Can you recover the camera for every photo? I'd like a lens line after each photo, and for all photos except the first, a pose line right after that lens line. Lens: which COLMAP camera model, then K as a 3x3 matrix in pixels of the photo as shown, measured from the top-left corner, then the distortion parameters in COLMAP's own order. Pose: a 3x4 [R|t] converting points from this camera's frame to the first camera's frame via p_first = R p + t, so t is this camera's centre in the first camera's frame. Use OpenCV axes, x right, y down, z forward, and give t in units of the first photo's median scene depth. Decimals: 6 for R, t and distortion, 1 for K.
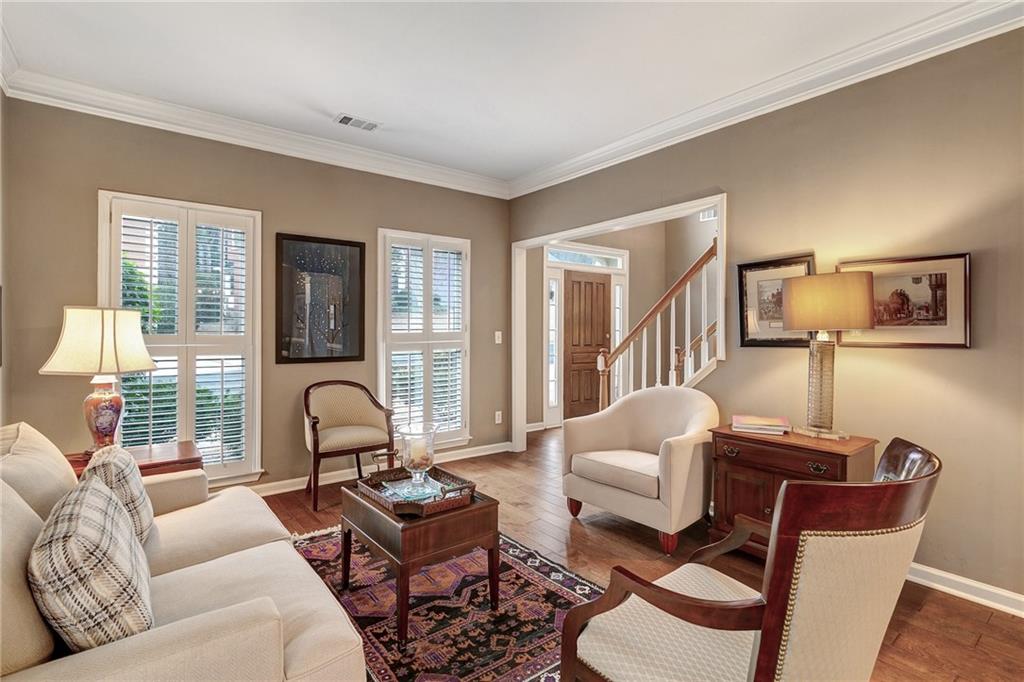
lens RADIAL K [[487.8, 0, 512.1], [0, 487.8, 333.3], [0, 0, 1]] dist [-0.000155, -0.000426]
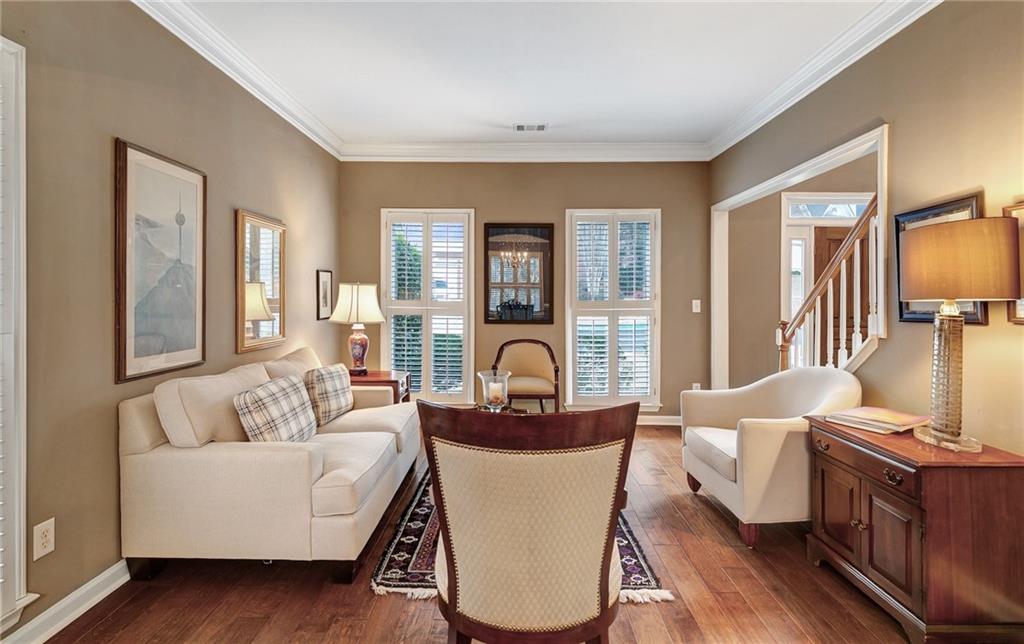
lens RADIAL K [[505.8, 0, 510.8], [0, 505.8, 302.8], [0, 0, 1]] dist [0.001839, 0.000487]
pose [[0.775217, 0.010196, -0.631613, 0.435775], [-0.008413, 0.999948, 0.005816, -0.001163], [0.631640, 0.000805, 0.775262, -0.006094]]
